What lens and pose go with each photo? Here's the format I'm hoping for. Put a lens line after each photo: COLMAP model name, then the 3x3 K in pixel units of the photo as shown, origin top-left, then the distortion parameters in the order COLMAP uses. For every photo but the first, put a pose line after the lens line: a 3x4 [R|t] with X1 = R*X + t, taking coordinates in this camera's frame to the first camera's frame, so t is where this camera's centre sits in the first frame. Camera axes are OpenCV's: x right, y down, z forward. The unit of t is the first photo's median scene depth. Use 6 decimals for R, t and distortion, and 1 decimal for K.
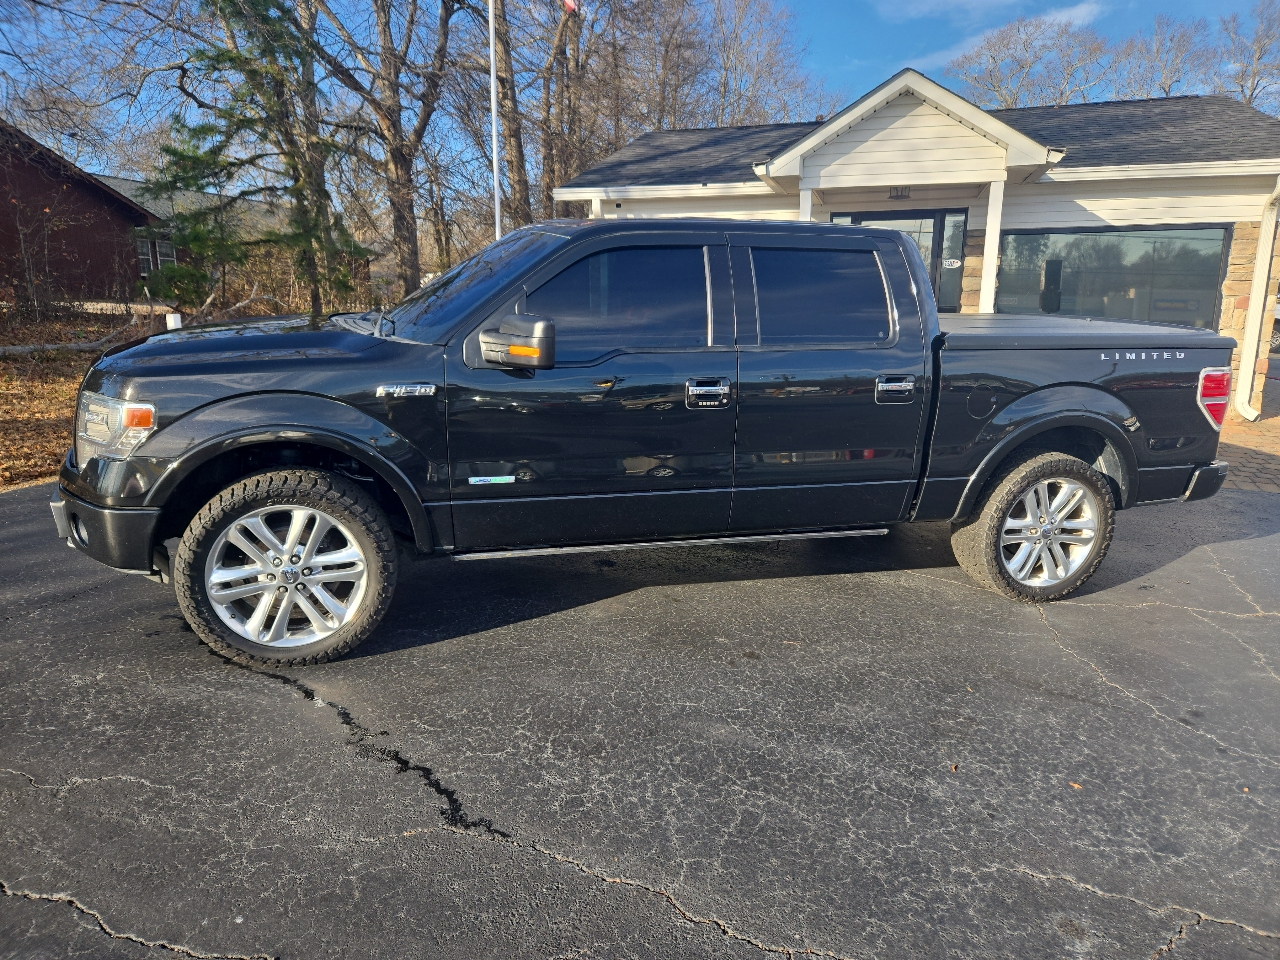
lens RADIAL K [[844.4, 0, 638.4], [0, 844.4, 474.3], [0, 0, 1]] dist [0.063252, -0.045950]
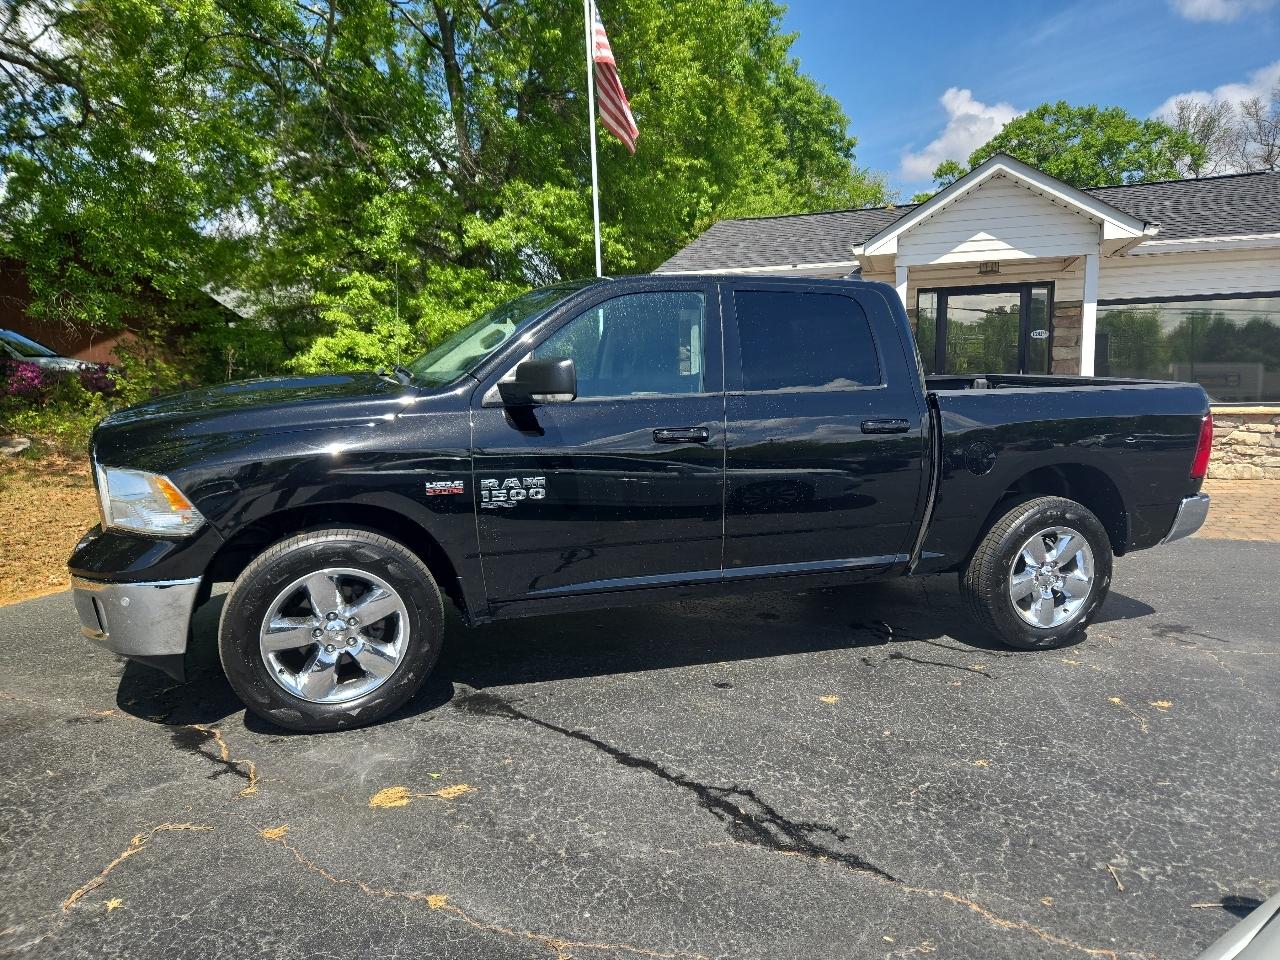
lens RADIAL K [[844.4, 0, 636.9], [0, 844.4, 477.1], [0, 0, 1]] dist [0.063252, -0.045950]
pose [[0.999136, -0.013963, -0.039139, -0.102602], [0.010289, 0.995657, -0.092528, 0.019442], [0.040261, 0.092045, 0.994941, -0.037355]]
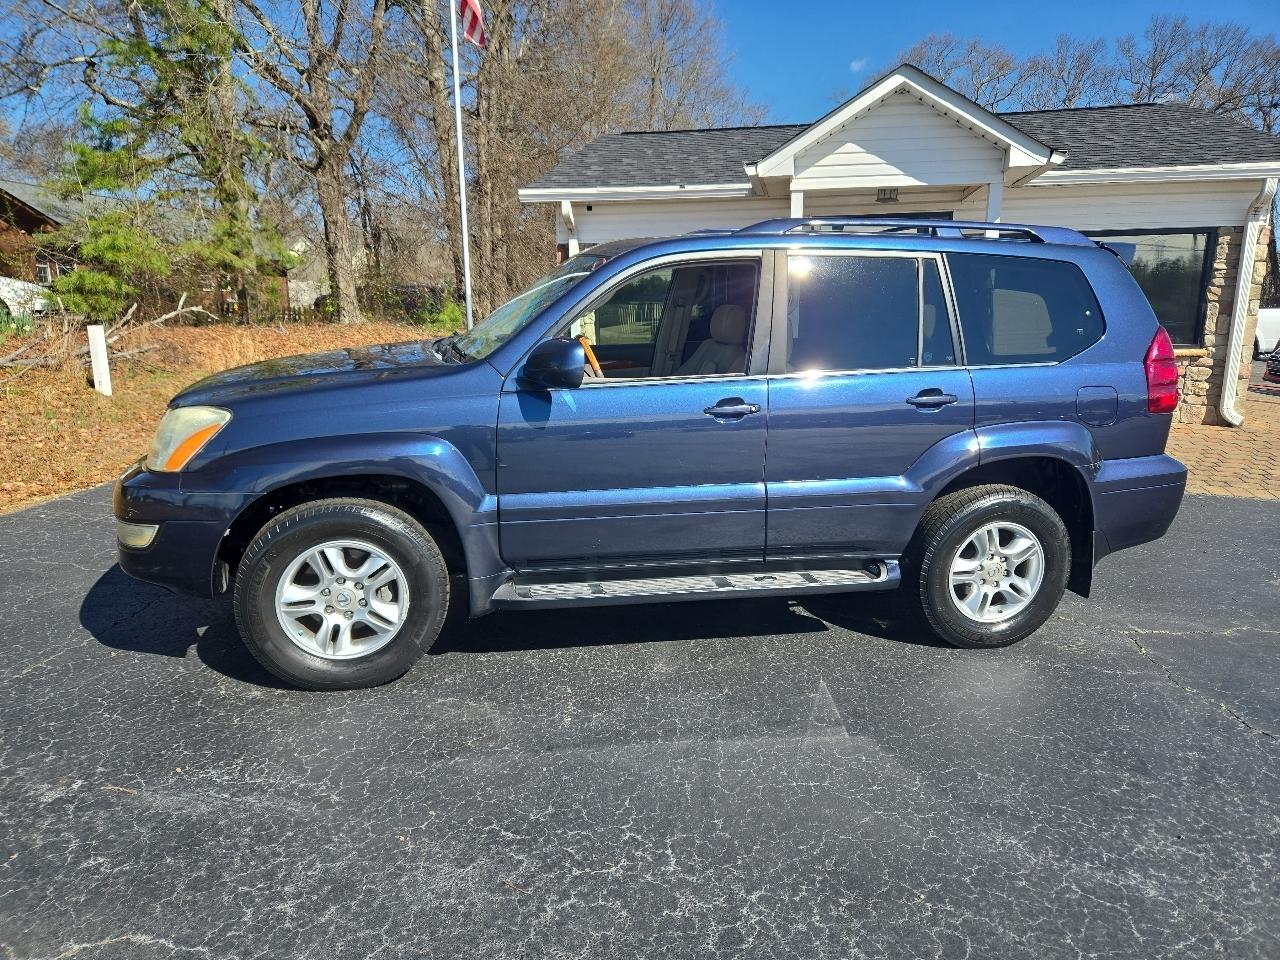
lens RADIAL K [[844.4, 0, 633.4], [0, 844.4, 479.1], [0, 0, 1]] dist [0.063252, -0.045950]
pose [[0.996345, -0.021927, 0.082563, -0.080206], [0.022394, 0.999738, -0.004726, -0.013453], [-0.082438, 0.006558, 0.996575, 0.077057]]
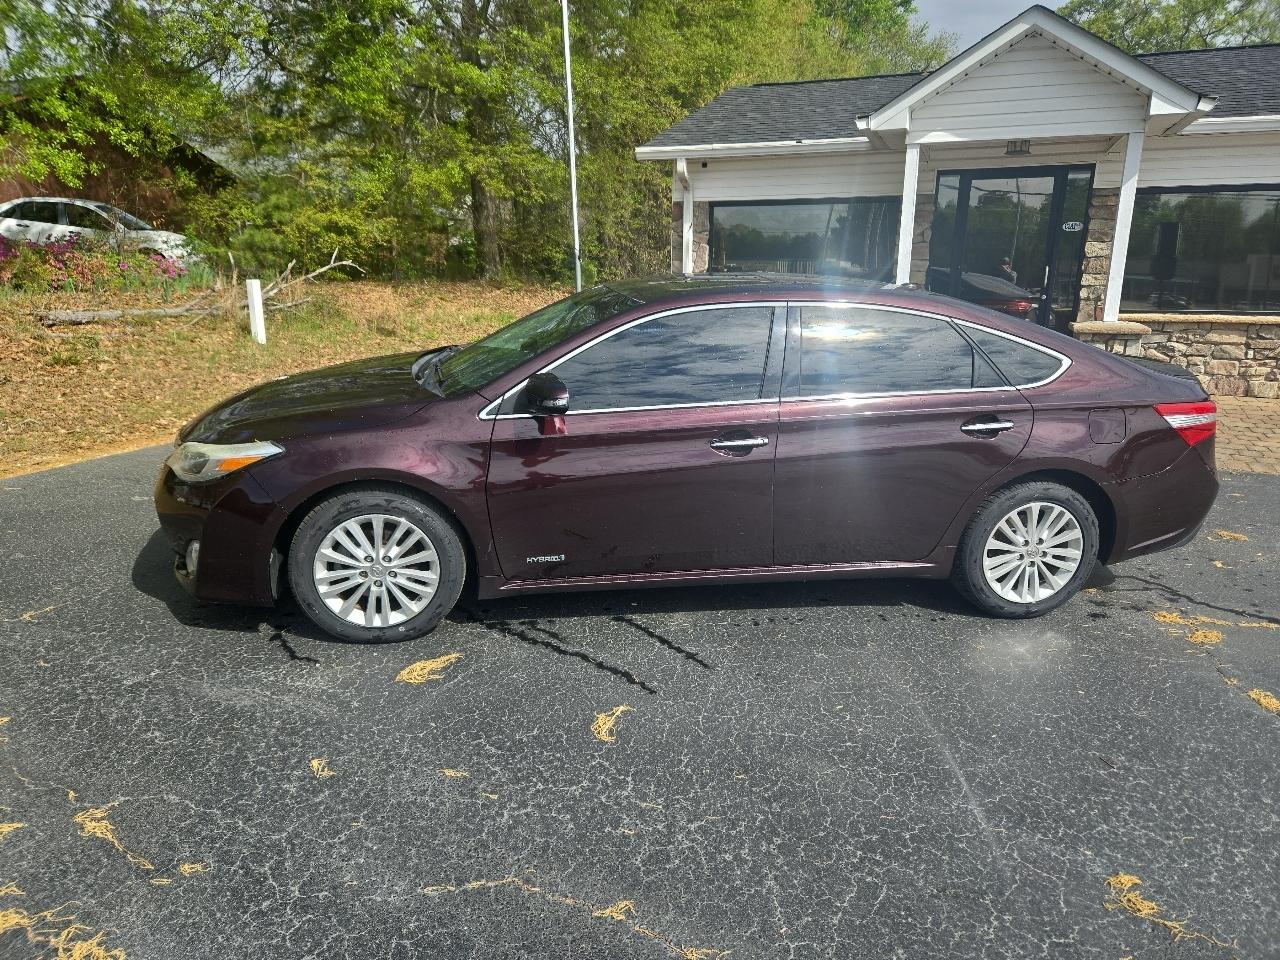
lens RADIAL K [[844.4, 0, 638.8], [0, 844.4, 479.2], [0, 0, 1]] dist [0.063252, -0.045950]
pose [[0.996212, 0.023469, -0.083727, -0.011884], [-0.019815, 0.998826, 0.044206, -0.012651], [0.084666, -0.042380, 0.995508, 0.055206]]
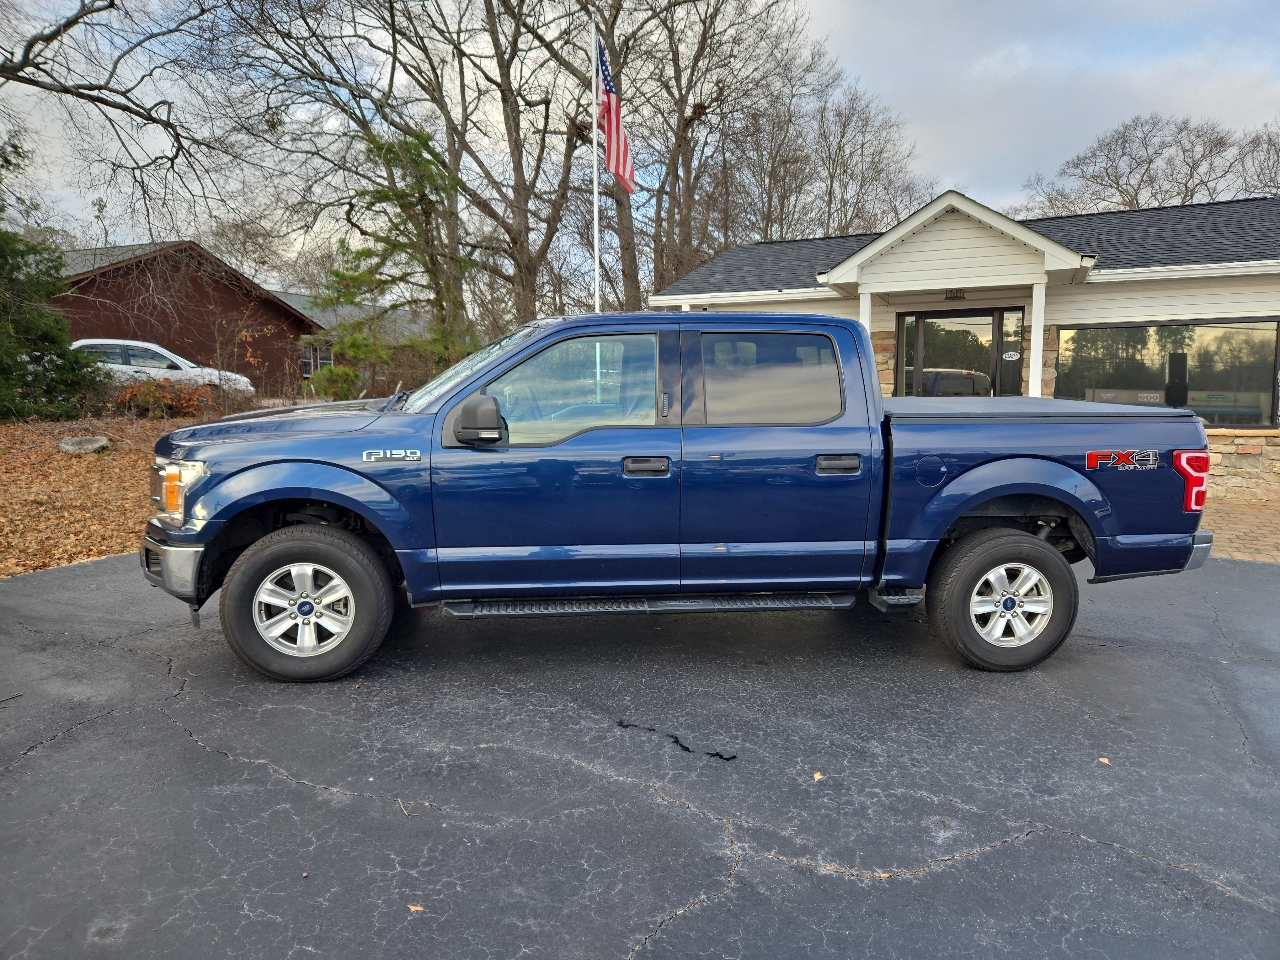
lens RADIAL K [[844.4, 0, 640.4], [0, 844.4, 477.5], [0, 0, 1]] dist [0.063252, -0.045950]
pose [[0.990808, 0.007871, -0.135046, 0.062366], [-0.022270, 0.994175, -0.105452, 0.039305], [0.133429, 0.107490, 0.985212, -0.144264]]
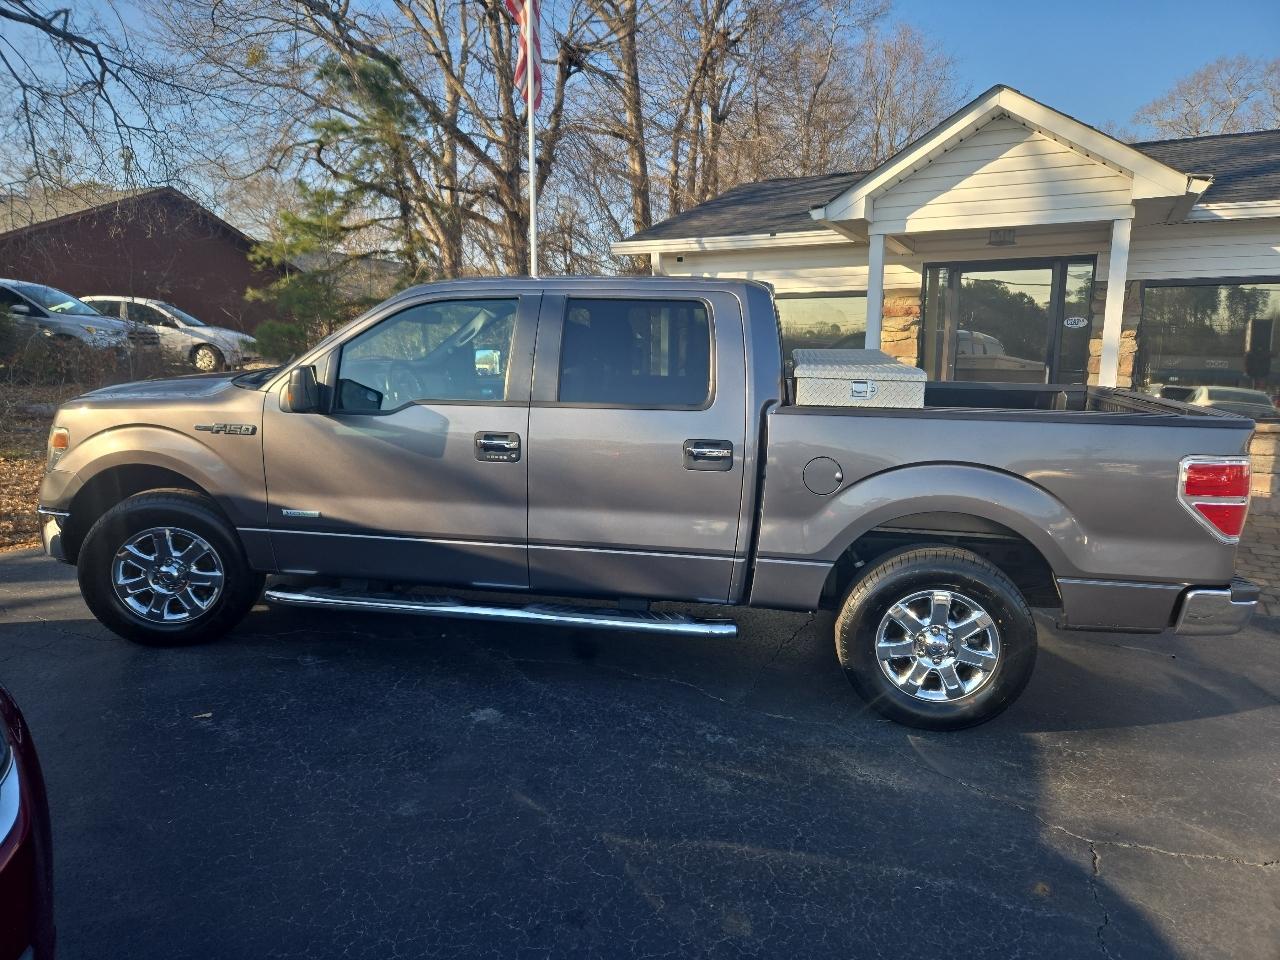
lens RADIAL K [[844.4, 0, 641.0], [0, 844.4, 476.4], [0, 0, 1]] dist [0.063252, -0.045950]
pose [[0.982514, 0.031978, -0.183424, 0.146817], [-0.043670, 0.997239, -0.060058, -0.043287], [0.180997, 0.067017, 0.981198, 0.173703]]
